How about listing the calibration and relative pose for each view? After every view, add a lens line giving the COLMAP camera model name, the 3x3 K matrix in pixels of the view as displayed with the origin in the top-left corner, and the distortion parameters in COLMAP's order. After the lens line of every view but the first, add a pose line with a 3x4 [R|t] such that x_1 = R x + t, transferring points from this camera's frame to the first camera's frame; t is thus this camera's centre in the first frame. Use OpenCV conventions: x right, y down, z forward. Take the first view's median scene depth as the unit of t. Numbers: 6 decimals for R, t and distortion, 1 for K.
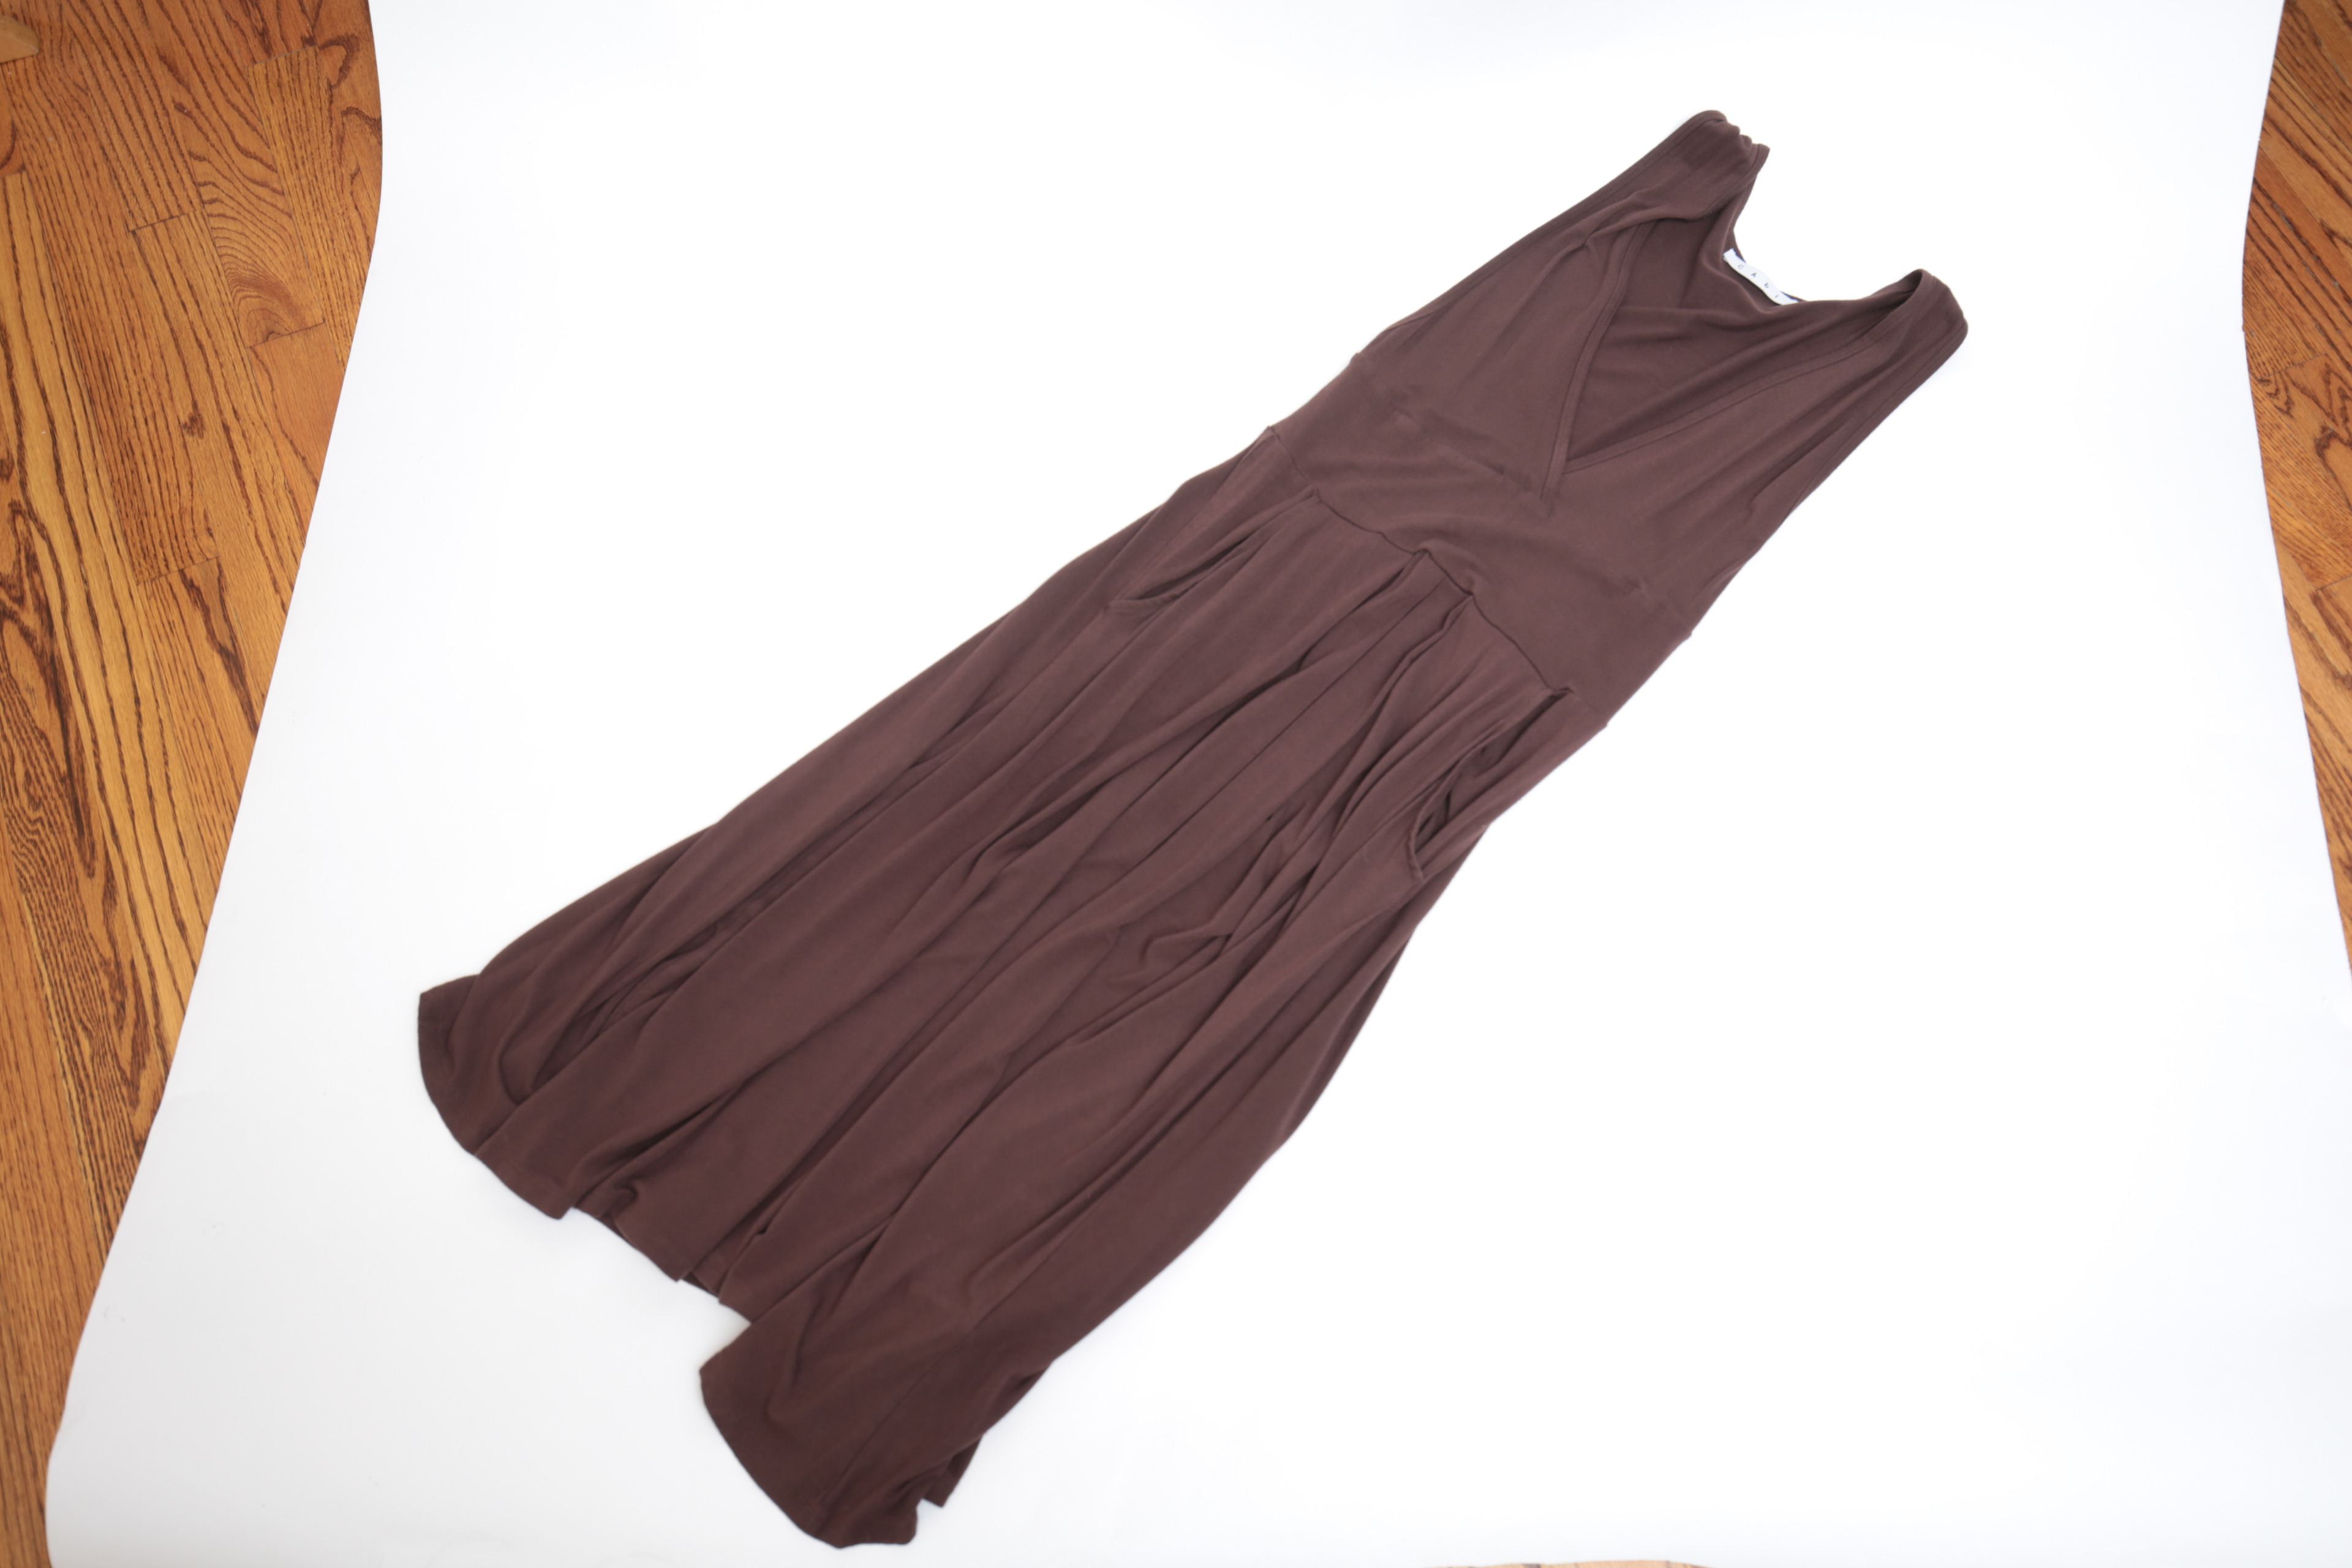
lens RADIAL K [[2063.8, 0, 1181.3], [0, 2063.8, 795.7], [0, 0, 1]] dist [0.011944, 0.015201]
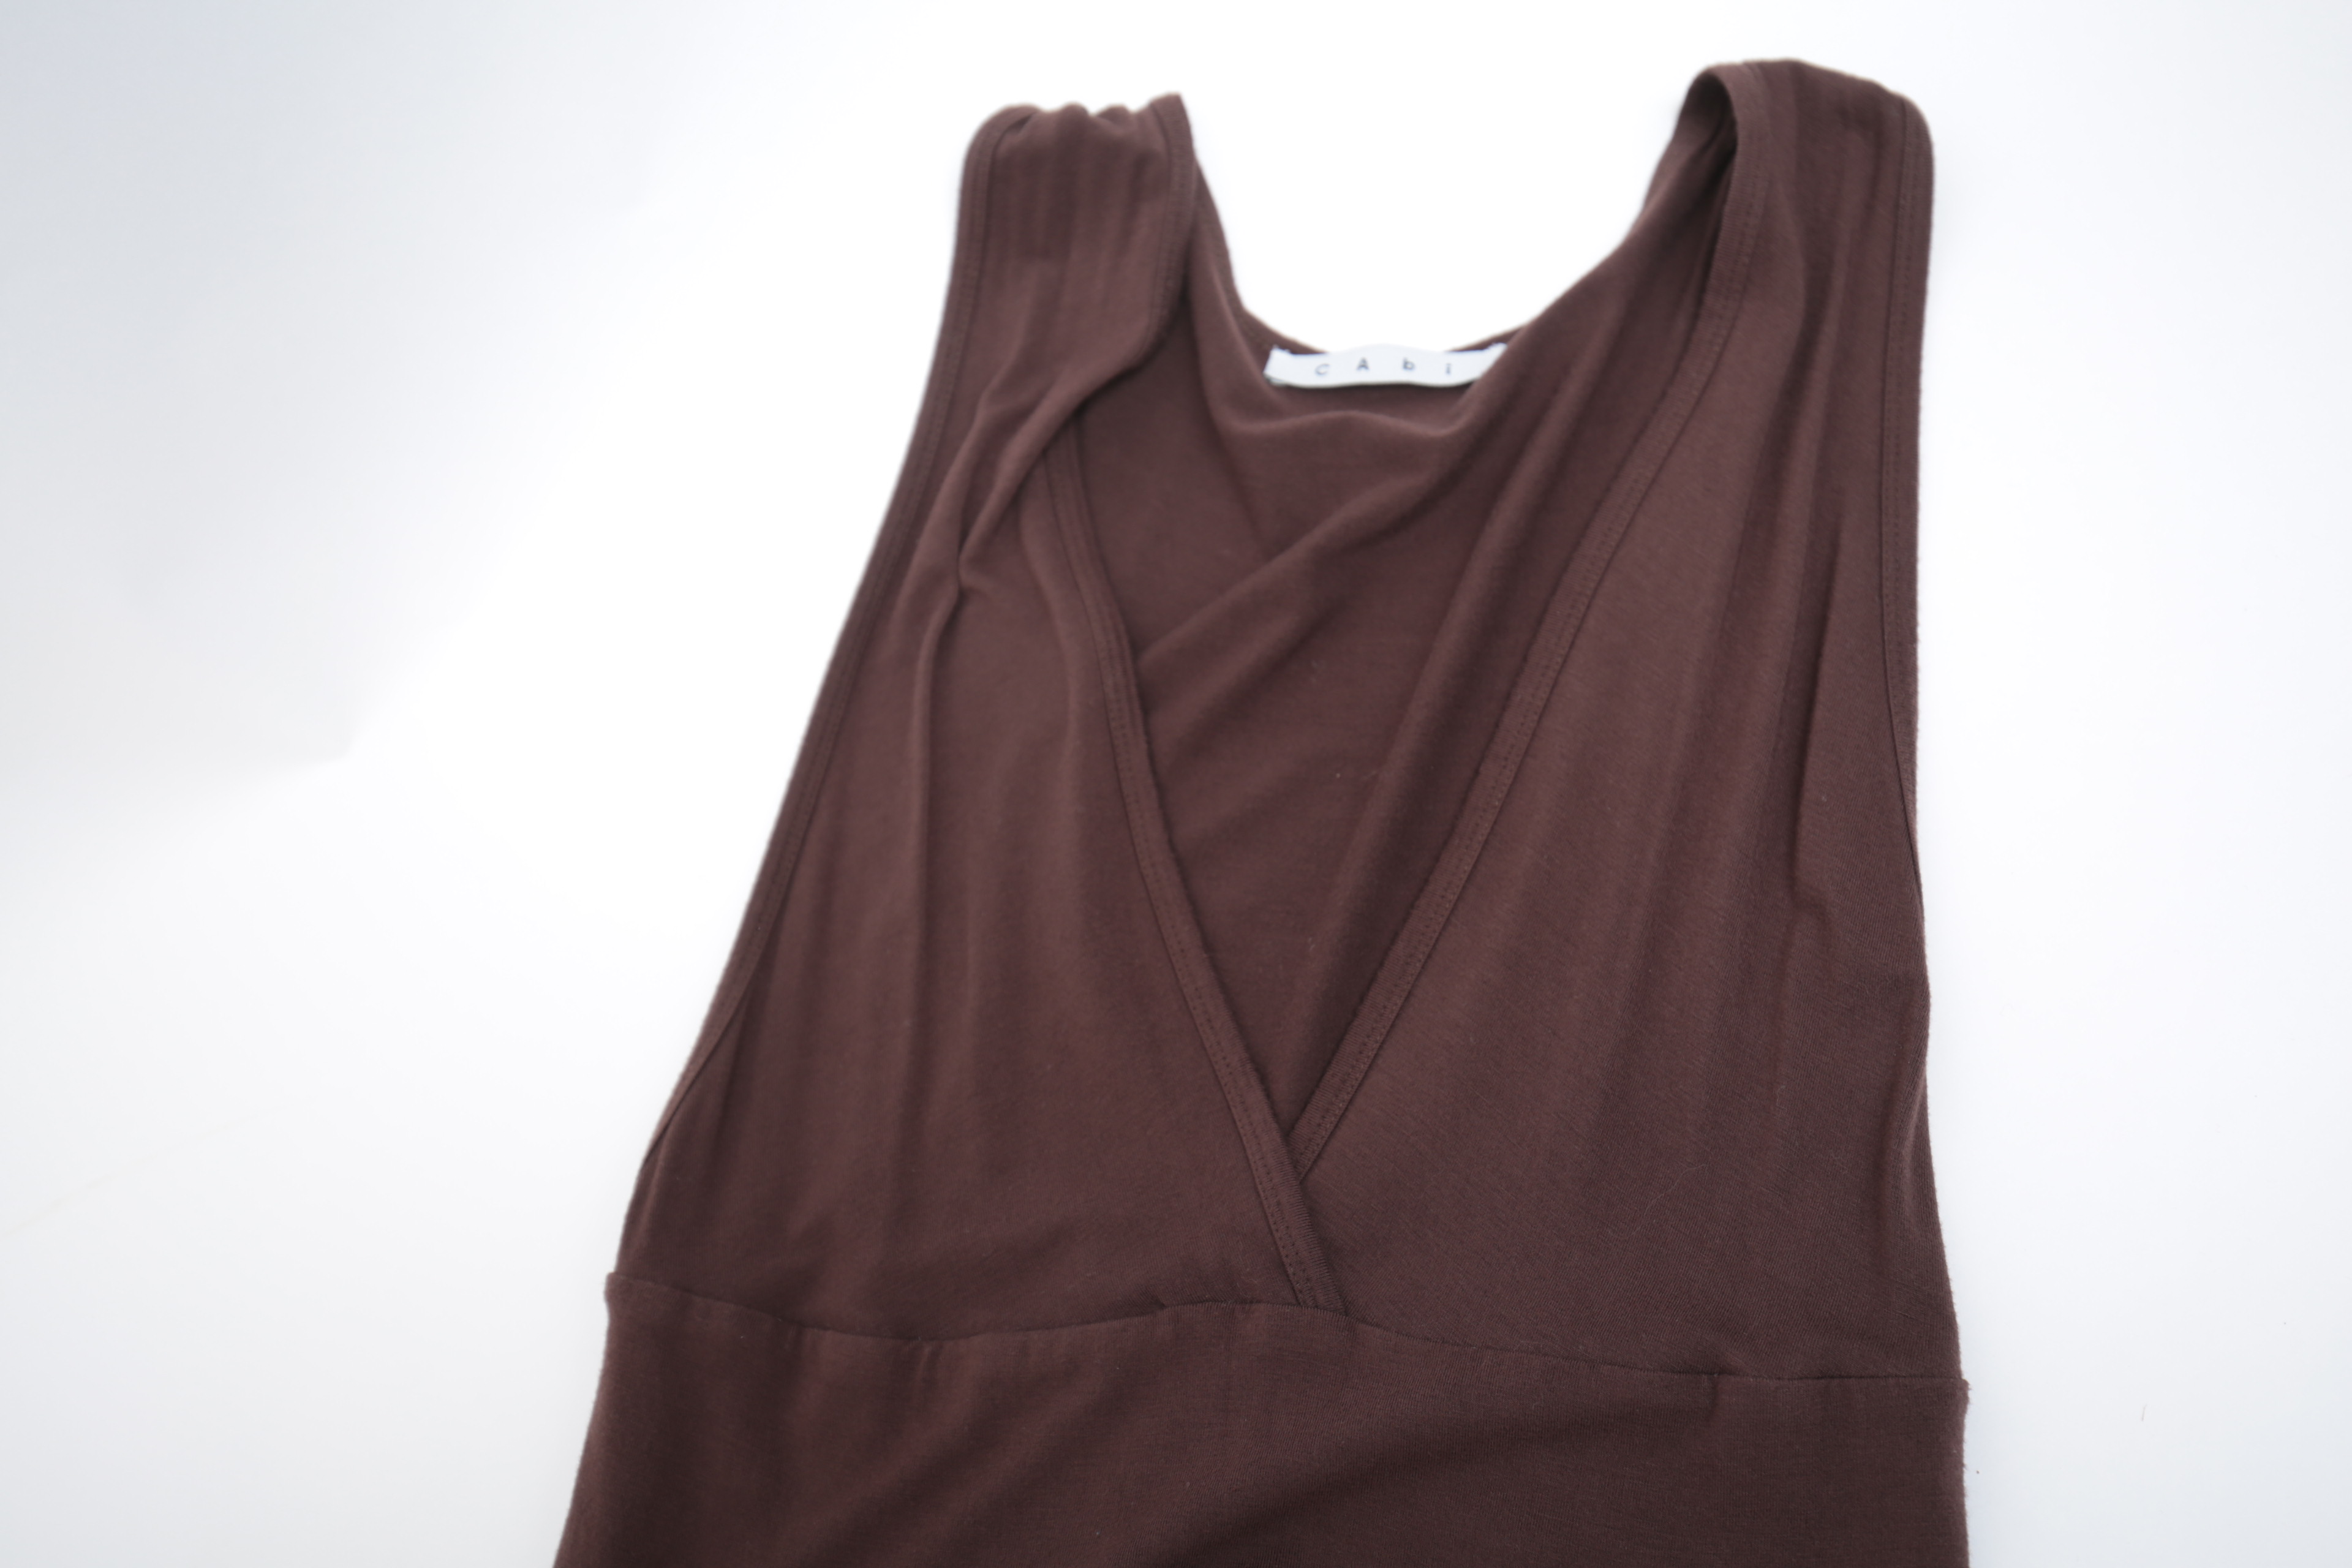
lens RADIAL K [[2349.9, 0, 1173.6], [0, 2349.9, 781.3], [0, 0, 1]] dist [0.039242, 0.000000]
pose [[0.771225, -0.634545, 0.050643, 0.186122], [0.634394, 0.759599, -0.143367, -0.160029], [0.052505, 0.142696, 0.988373, 0.605877]]
